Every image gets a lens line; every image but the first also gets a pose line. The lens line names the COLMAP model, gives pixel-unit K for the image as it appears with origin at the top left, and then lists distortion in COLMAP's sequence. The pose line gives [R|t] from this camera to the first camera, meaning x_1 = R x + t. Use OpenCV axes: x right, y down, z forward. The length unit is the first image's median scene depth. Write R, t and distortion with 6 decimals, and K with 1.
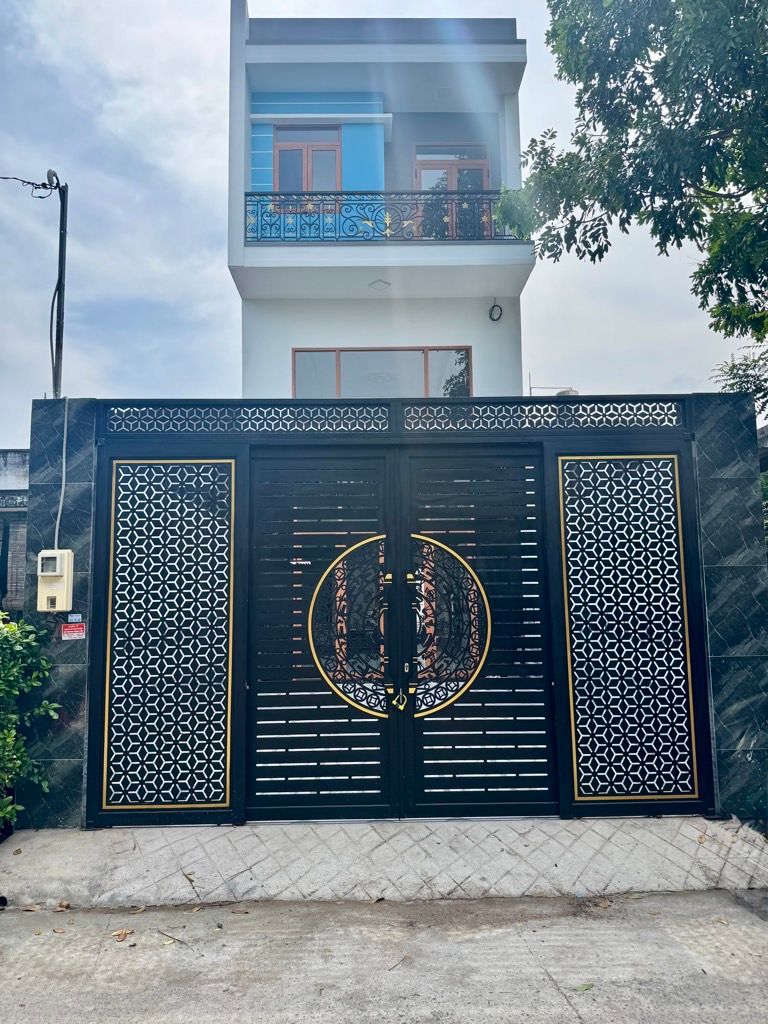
lens RADIAL K [[736.1, 0, 384.0], [0, 736.1, 512.0], [0, 0, 1]] dist [0.036371, -0.002992]
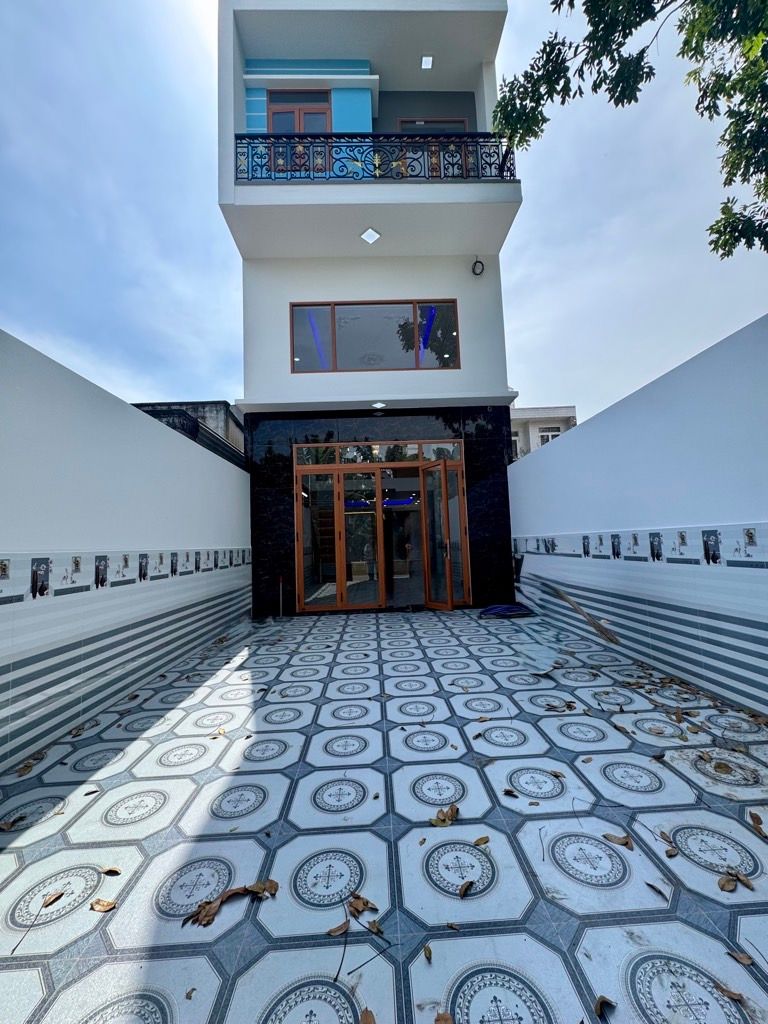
lens RADIAL K [[408.6, 0, 384.0], [0, 408.6, 512.0], [0, 0, 1]] dist [-0.003177, -0.000224]
pose [[0.999531, -0.020359, 0.022895, -0.014119], [0.019510, 0.999136, 0.036685, 0.122345], [-0.023622, -0.036221, 0.999065, 0.763920]]
